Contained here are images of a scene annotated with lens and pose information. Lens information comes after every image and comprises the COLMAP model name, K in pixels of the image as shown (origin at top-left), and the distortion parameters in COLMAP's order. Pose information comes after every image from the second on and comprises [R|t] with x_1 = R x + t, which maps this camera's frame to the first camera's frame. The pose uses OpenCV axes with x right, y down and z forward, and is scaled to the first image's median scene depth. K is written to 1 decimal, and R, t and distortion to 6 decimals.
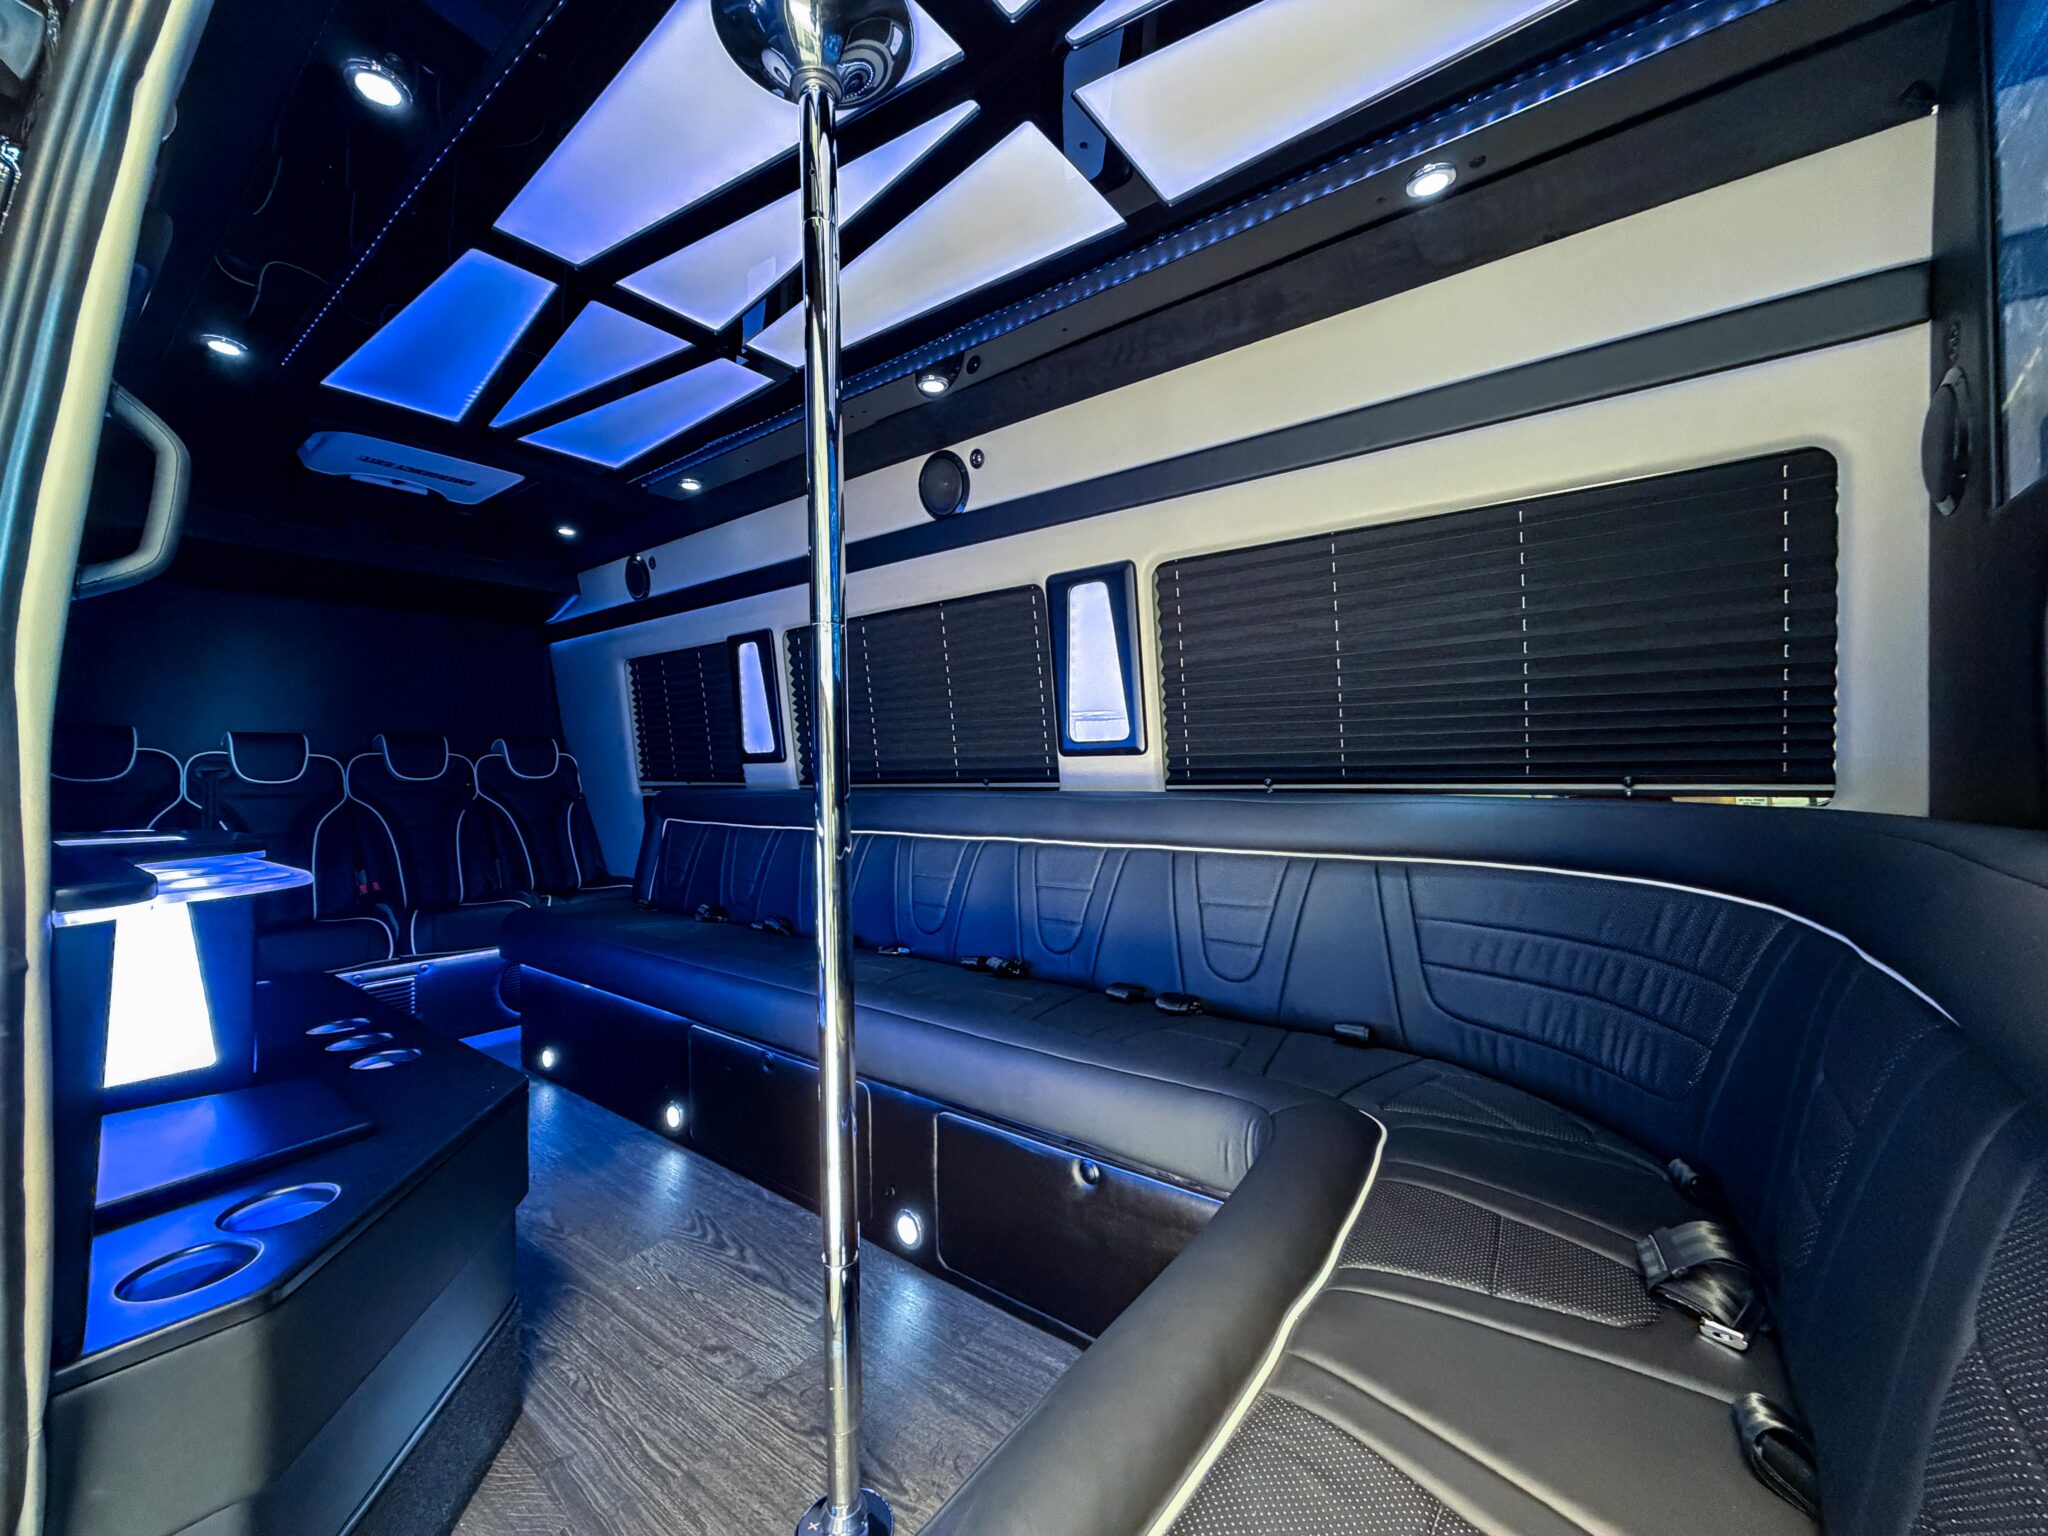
lens RADIAL K [[815.4, 0, 1044.2], [0, 815.4, 768.0], [0, 0, 1]] dist [-0.016429, 0.000614]
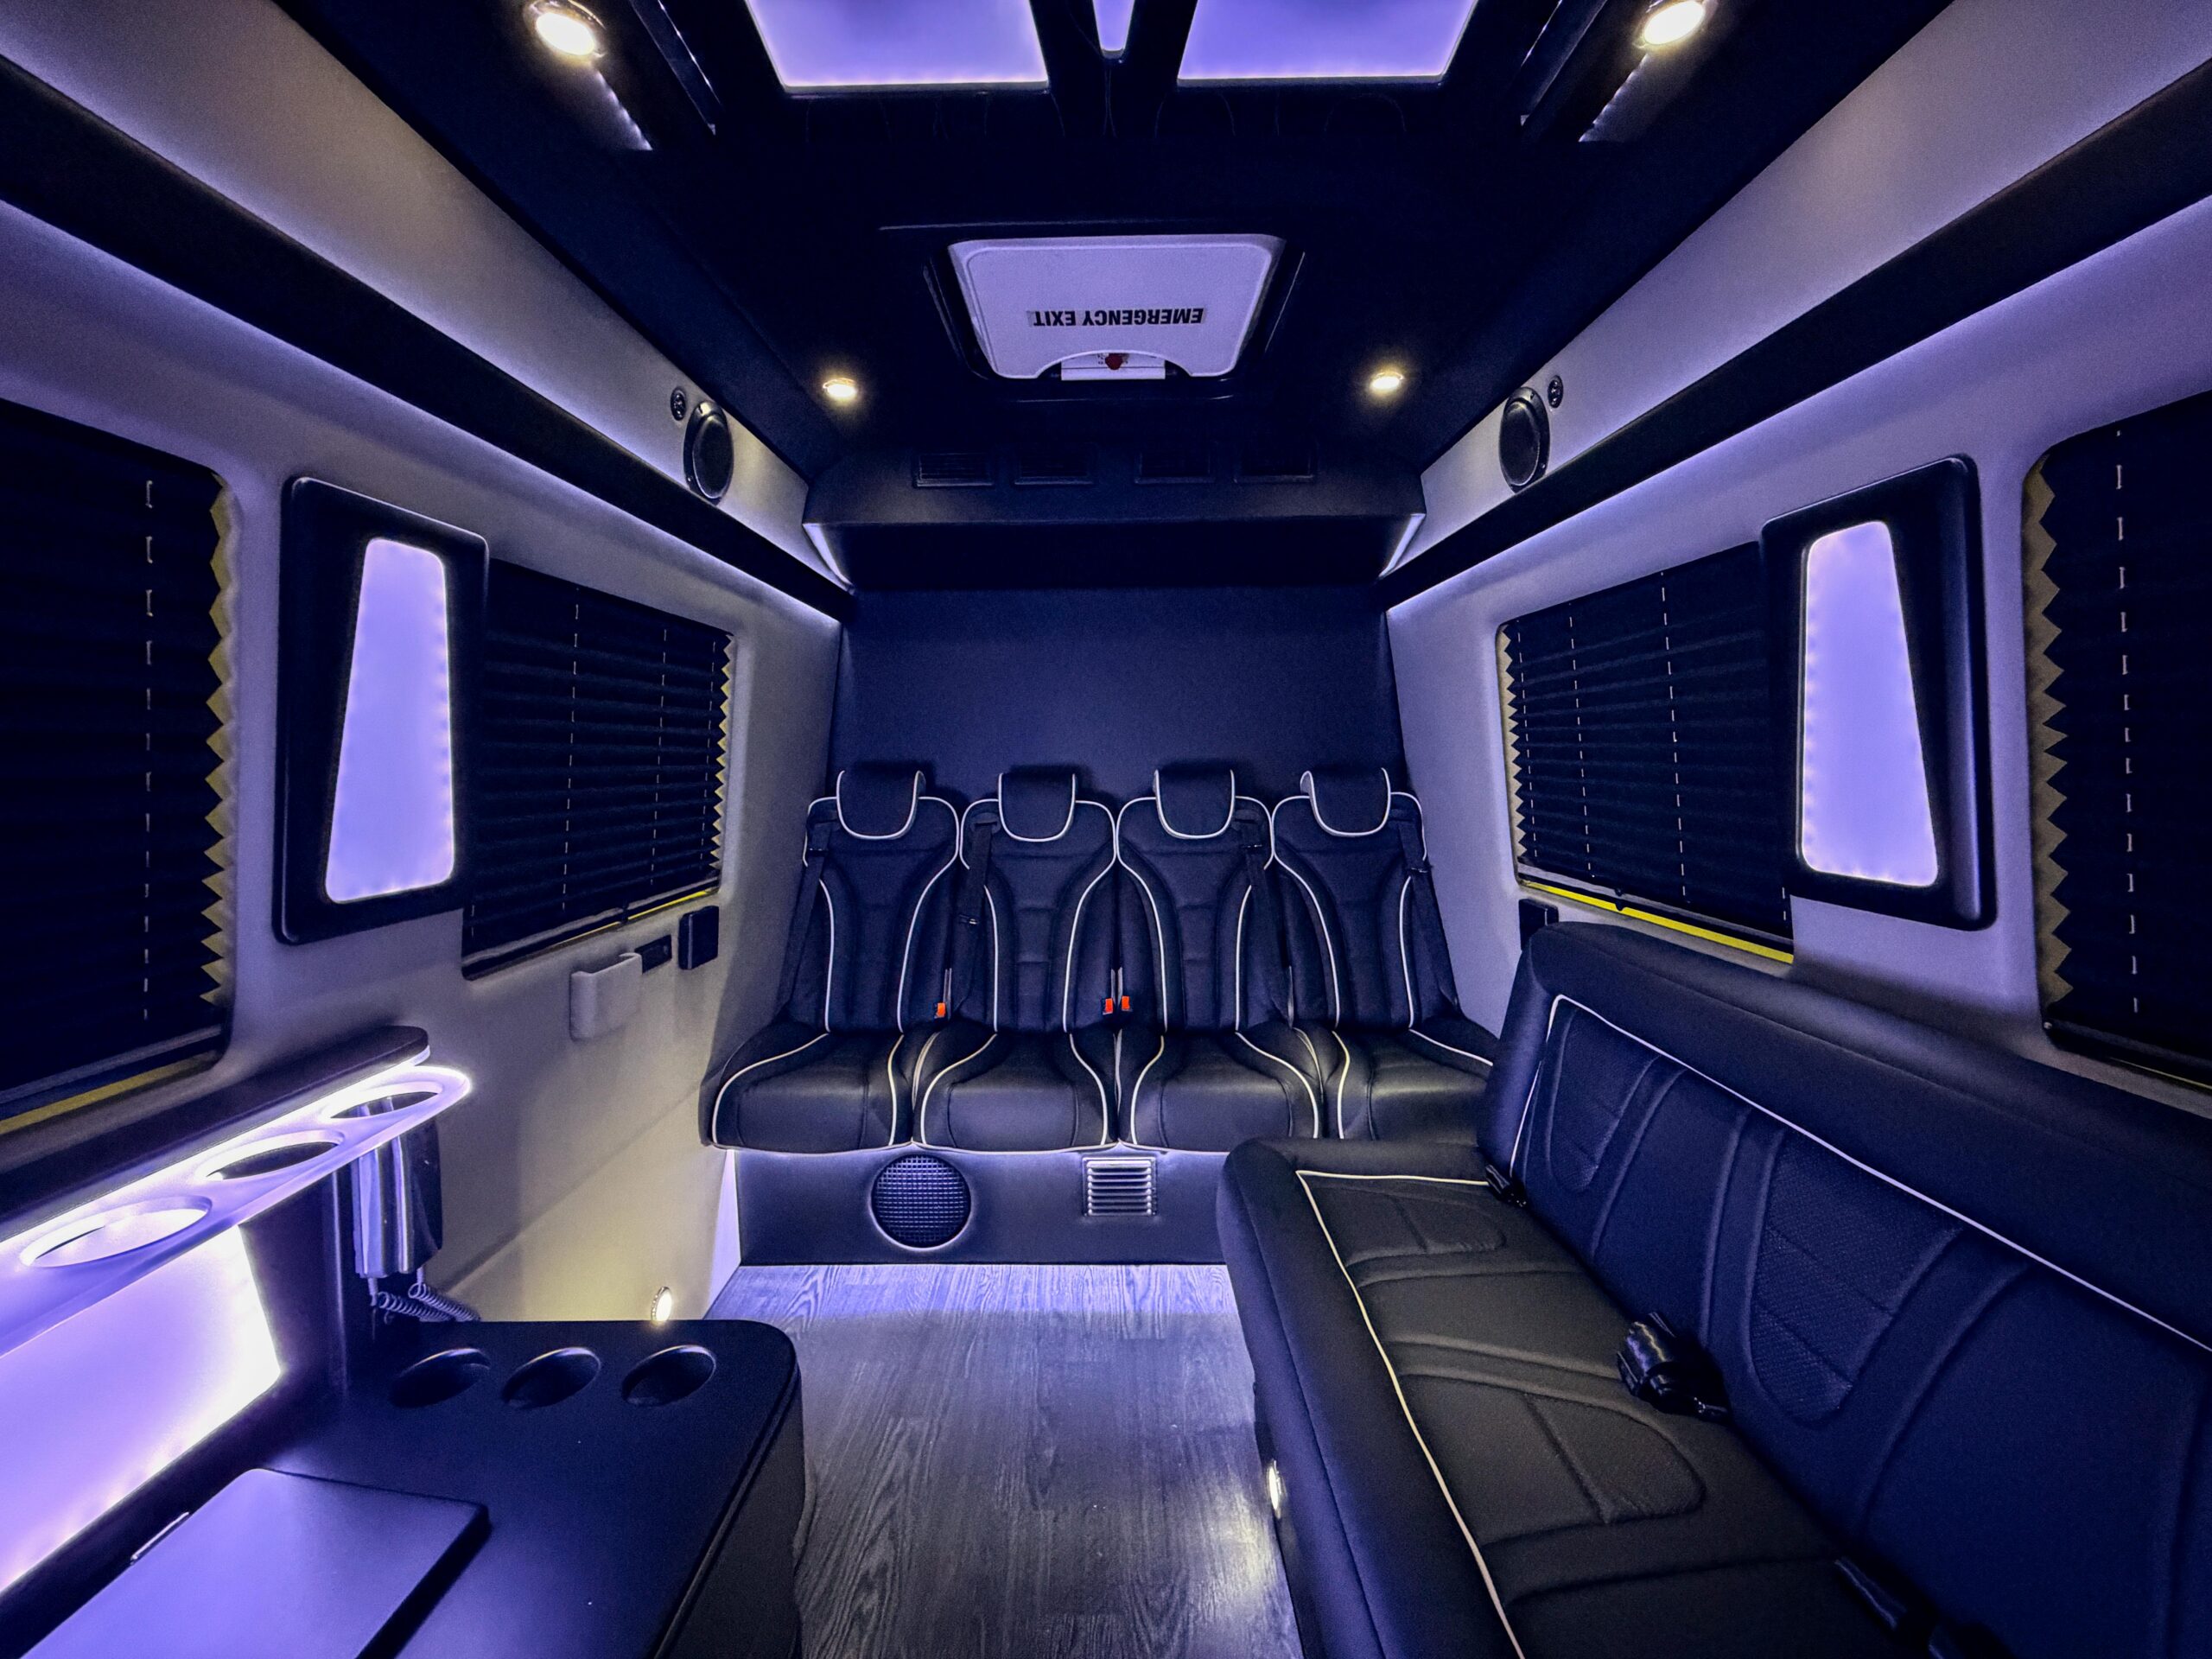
lens RADIAL K [[880.7, 0, 1092.3], [0, 880.7, 828.0], [0, 0, 1]] dist [-0.016429, 0.000614]
pose [[0.584243, 0.074053, -0.808193, -0.240453], [0.008061, 0.995250, 0.097020, -0.069930], [0.811539, -0.063198, 0.580871, 0.530485]]
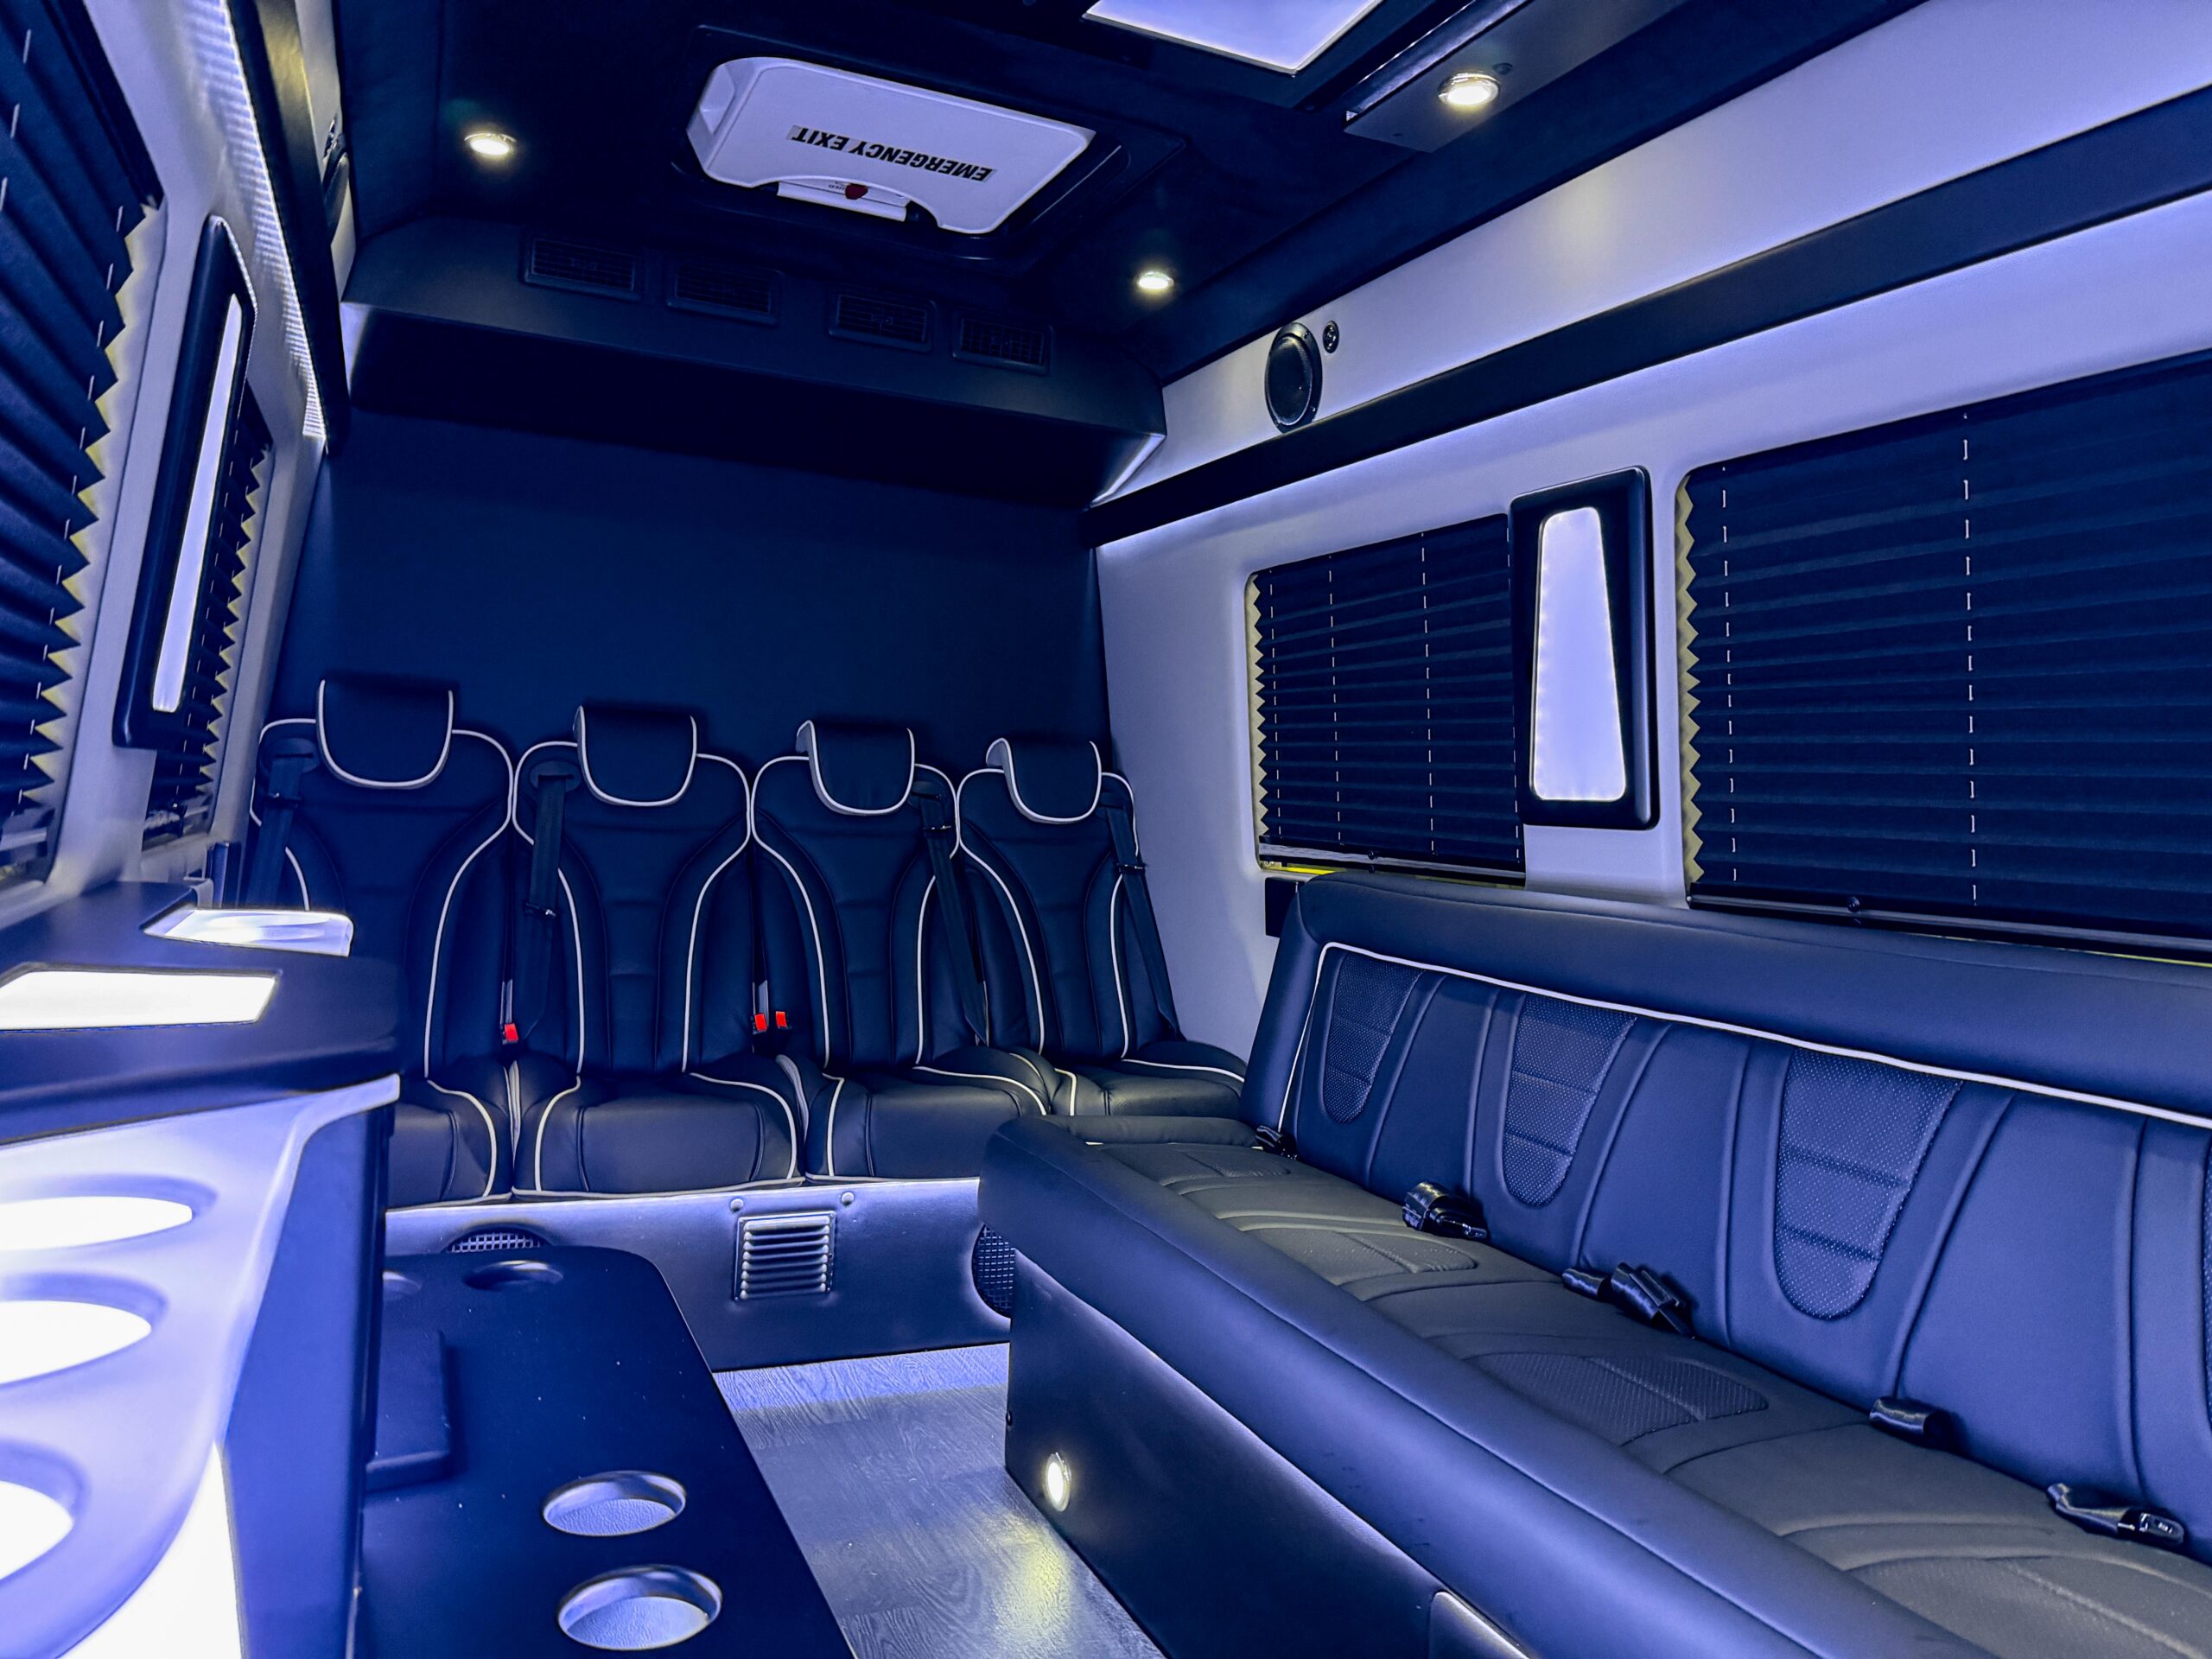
lens RADIAL K [[1537.9, 0, 1107.7], [0, 1537.9, 839.1], [0, 0, 1]] dist [0.007323, -0.029304]
pose [[0.869746, 0.069561, -0.488572, -0.178063], [-0.061321, 0.997577, 0.032868, -0.009984], [0.489675, 0.001373, 0.871904, 0.247002]]
